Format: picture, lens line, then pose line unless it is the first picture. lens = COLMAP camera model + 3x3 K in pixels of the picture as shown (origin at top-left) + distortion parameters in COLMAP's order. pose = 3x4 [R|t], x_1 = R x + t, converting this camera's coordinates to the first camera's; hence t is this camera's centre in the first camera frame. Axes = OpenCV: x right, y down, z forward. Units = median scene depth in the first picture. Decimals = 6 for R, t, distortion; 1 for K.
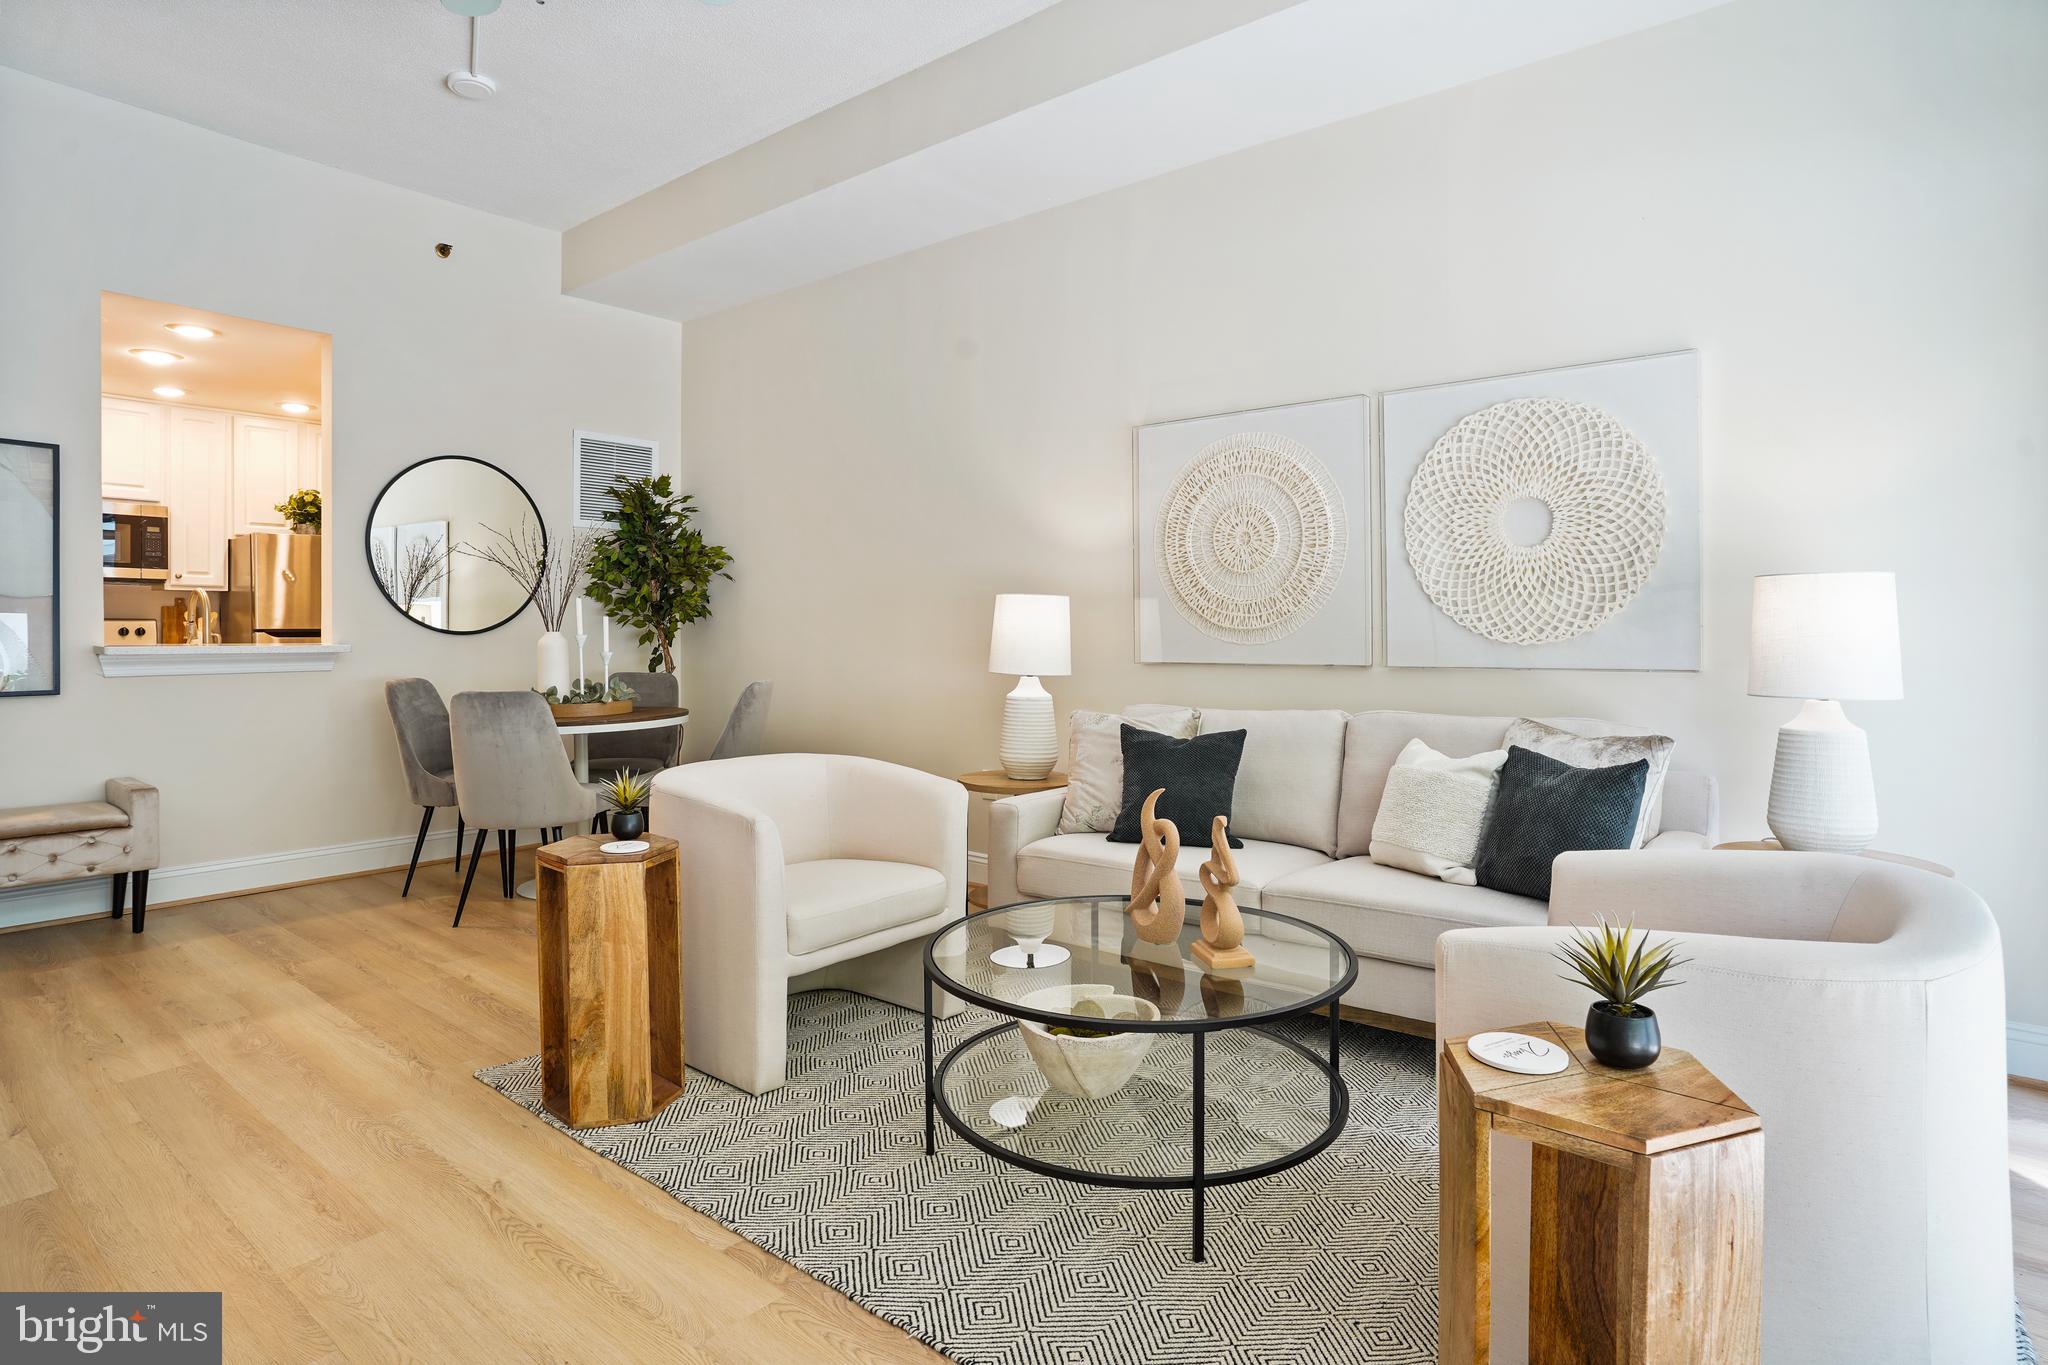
lens RADIAL K [[1082.5, 0, 975.1], [0, 1082.5, 628.6], [0, 0, 1]] dist [-0.005602, 0.008827]
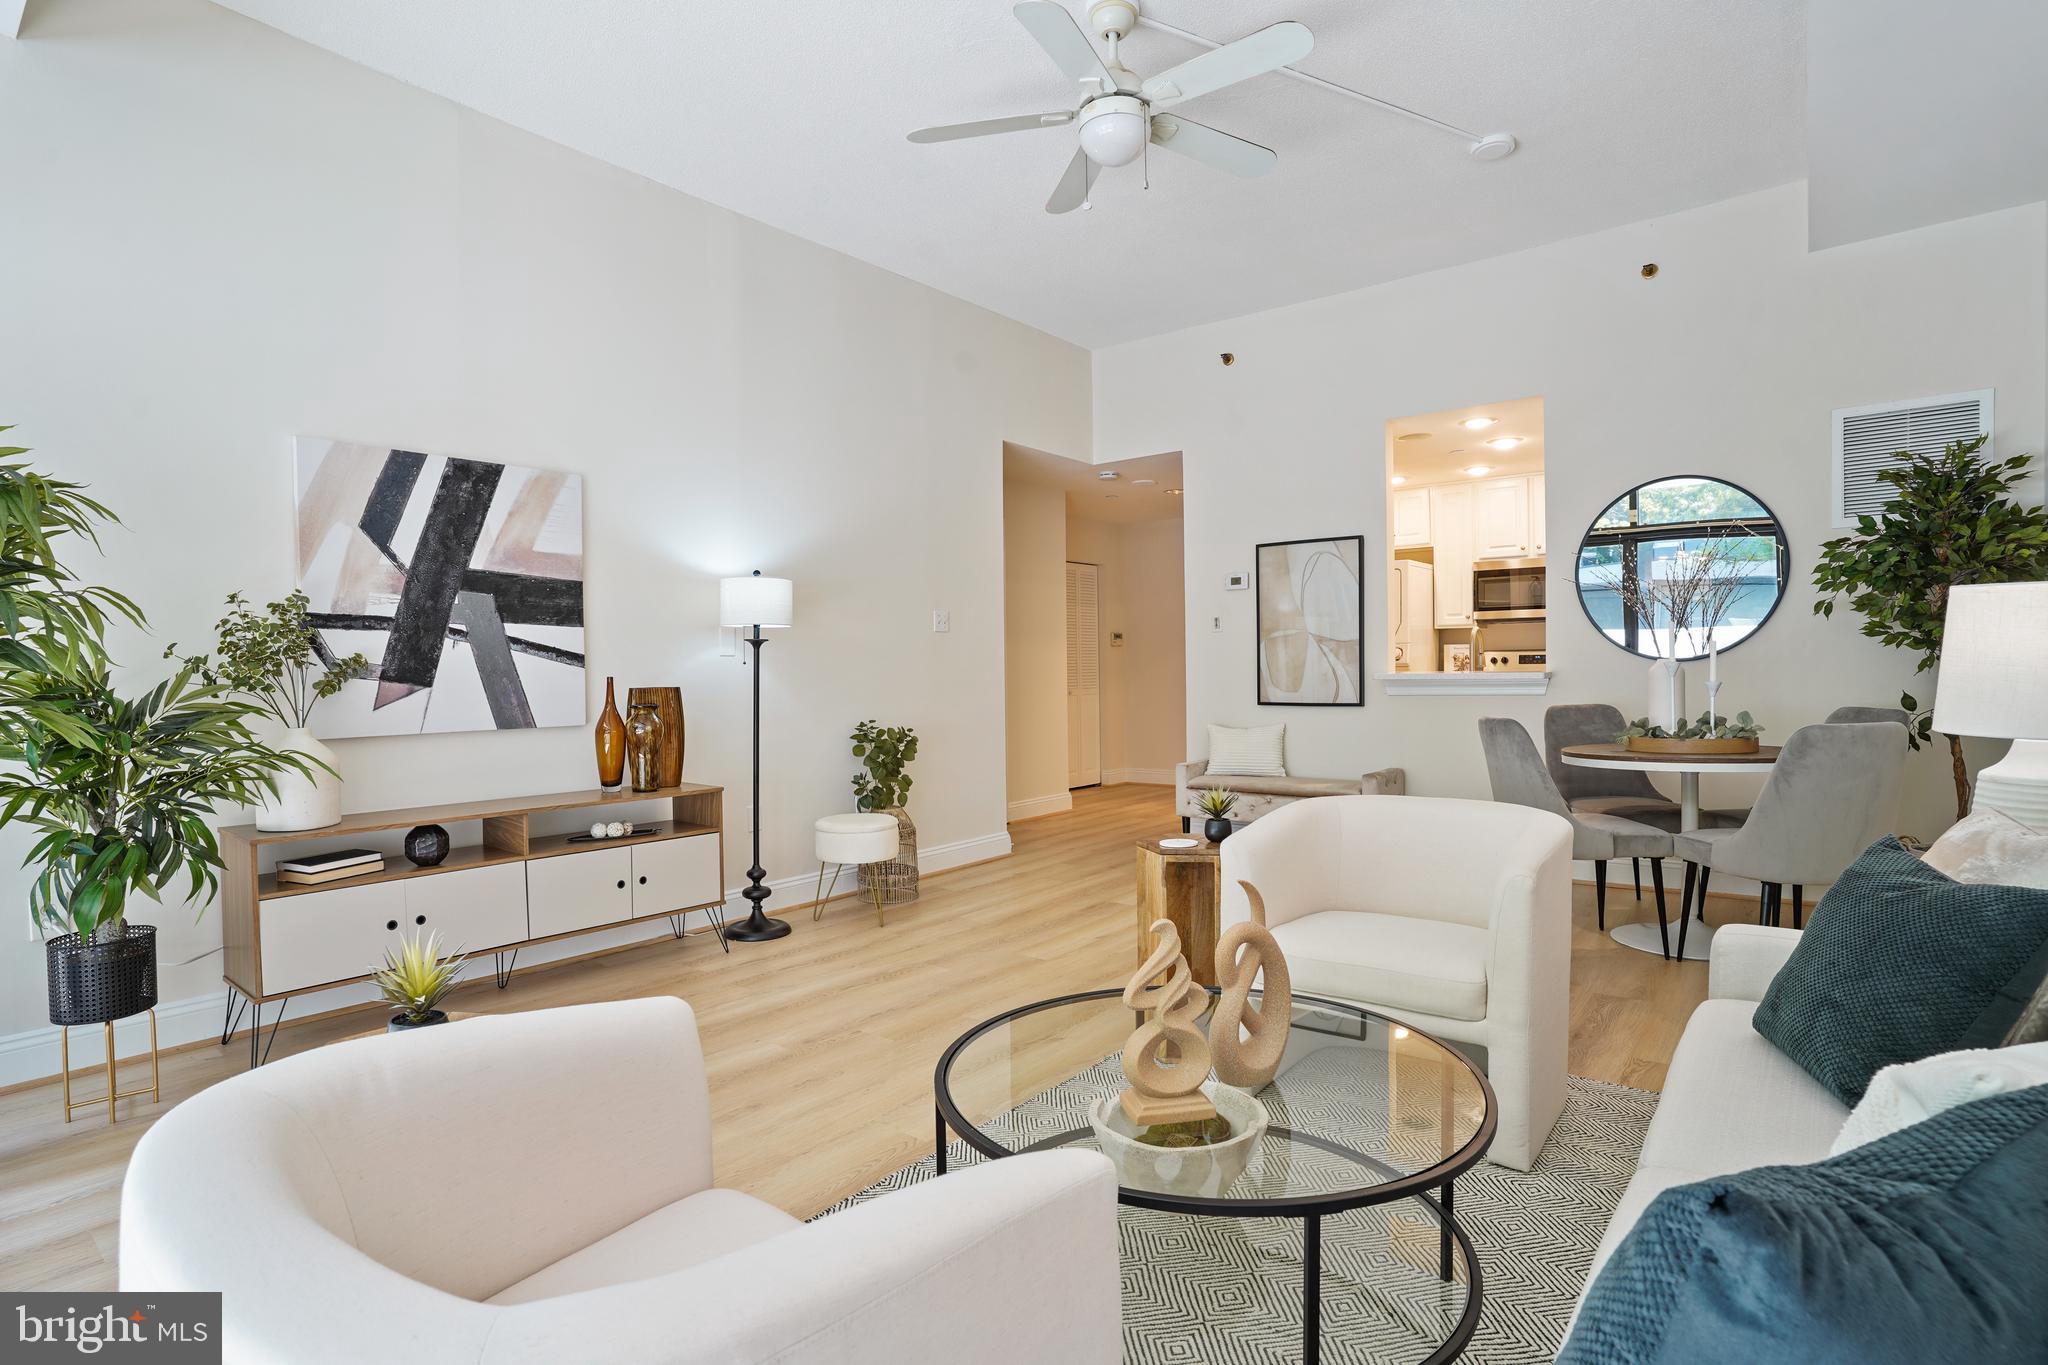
lens RADIAL K [[1042.2, 0, 1019.8], [0, 1042.2, 700.1], [0, 0, 1]] dist [-0.059871, 0.023102]
pose [[0.033315, 0.030335, -0.998984, 0.487527], [0.018418, 0.999351, 0.030961, 0.000505], [0.999275, -0.019431, 0.032734, 0.451417]]
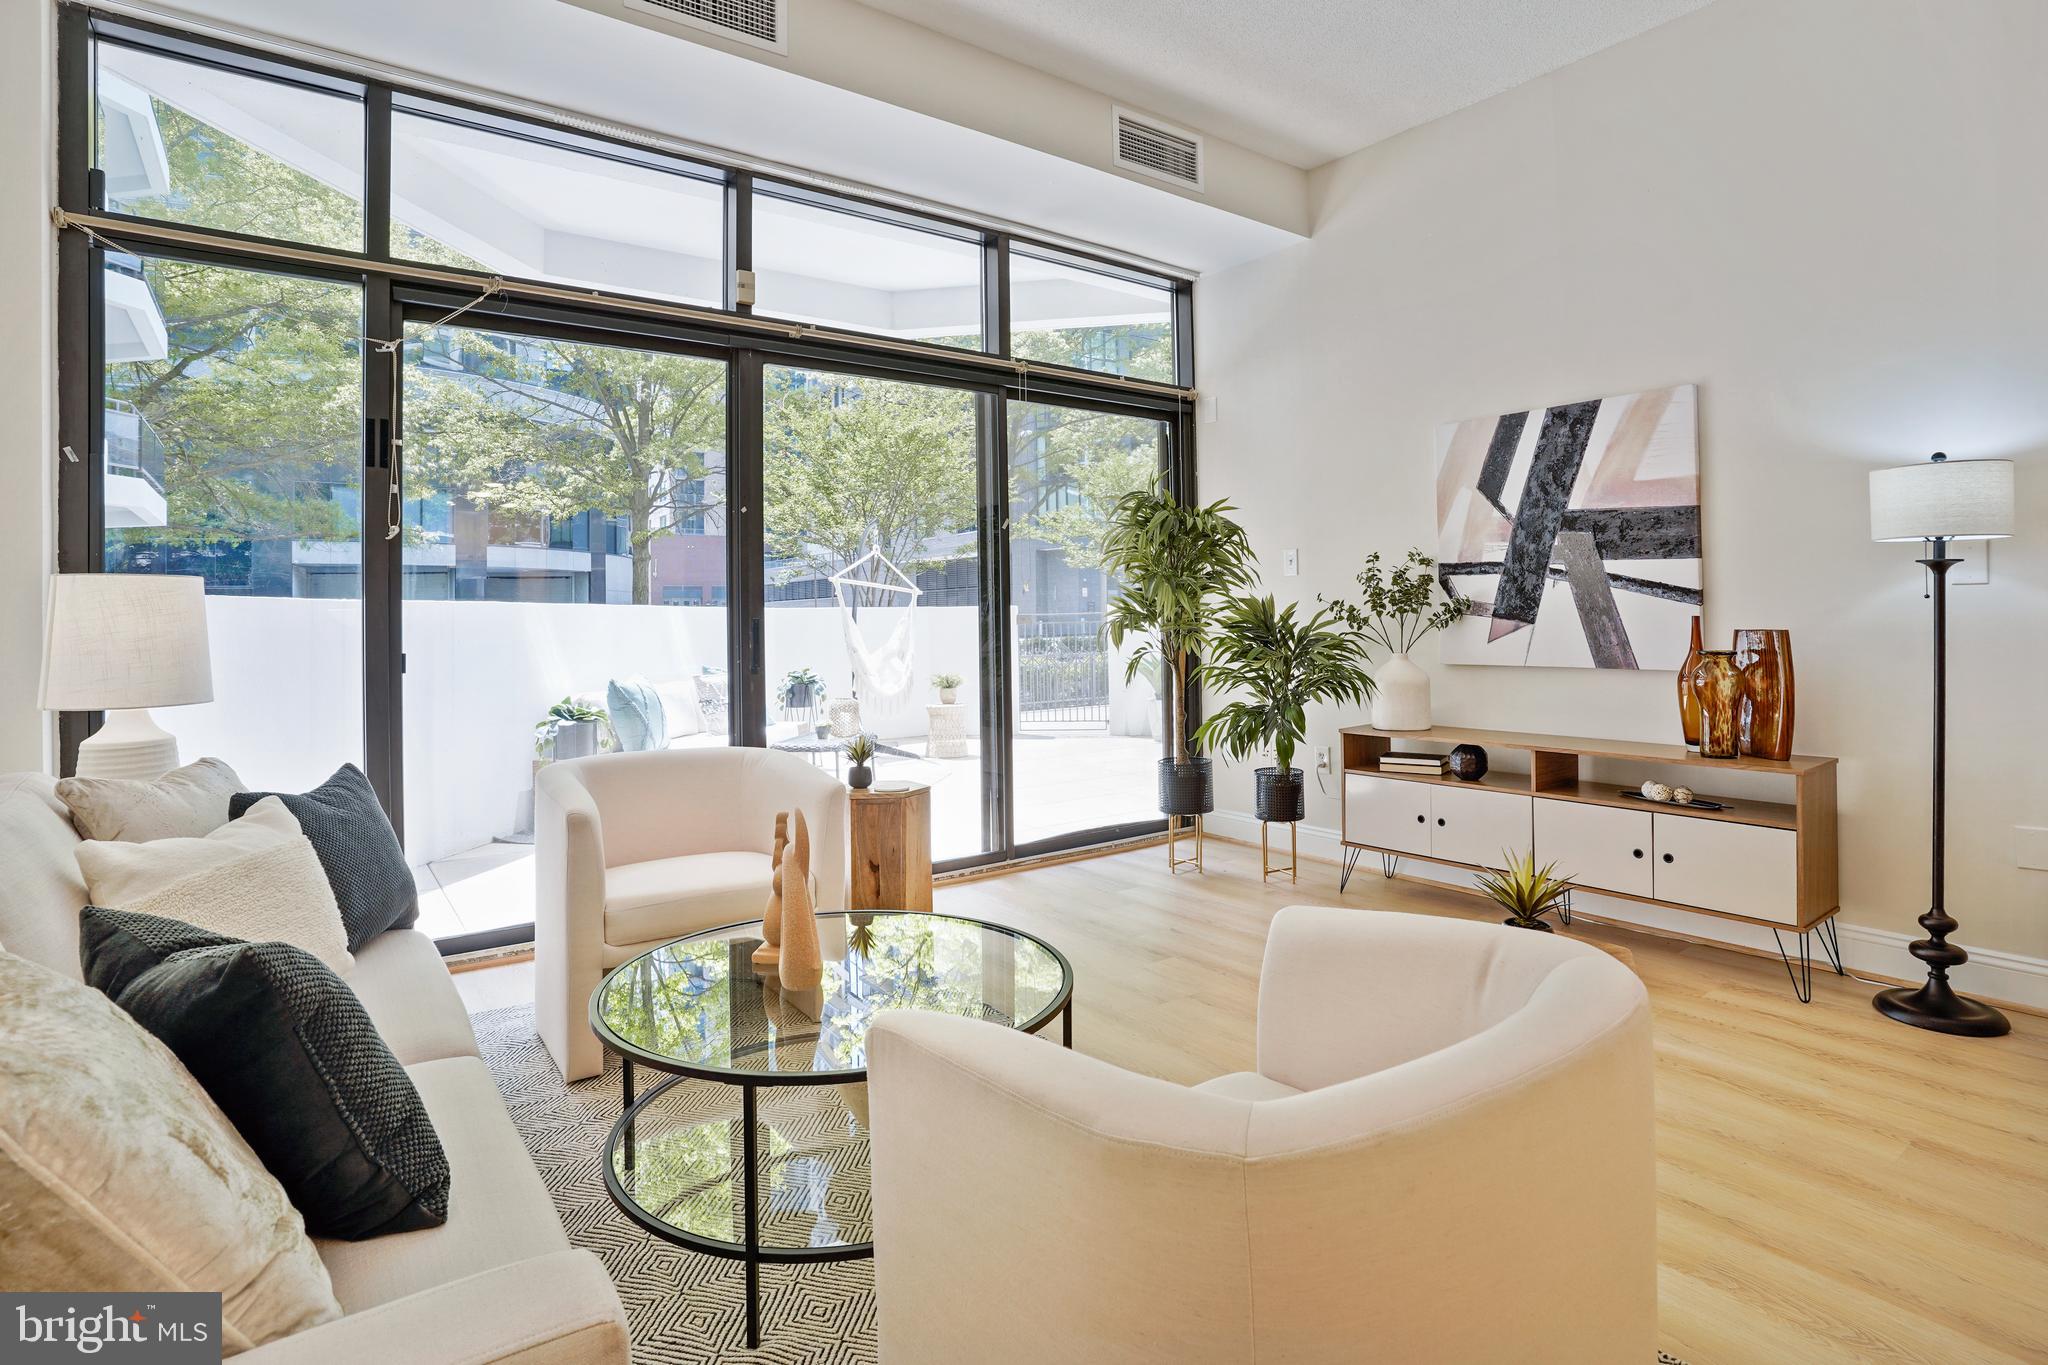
lens RADIAL K [[1042.2, 0, 1090.4], [0, 1042.2, 607.0], [0, 0, 1]] dist [-0.059871, 0.023102]
pose [[-0.980648, 0.015939, 0.195130, -0.143771], [0.014014, 0.999839, -0.011242, -0.003038], [-0.195278, -0.008290, -0.980713, 0.964042]]
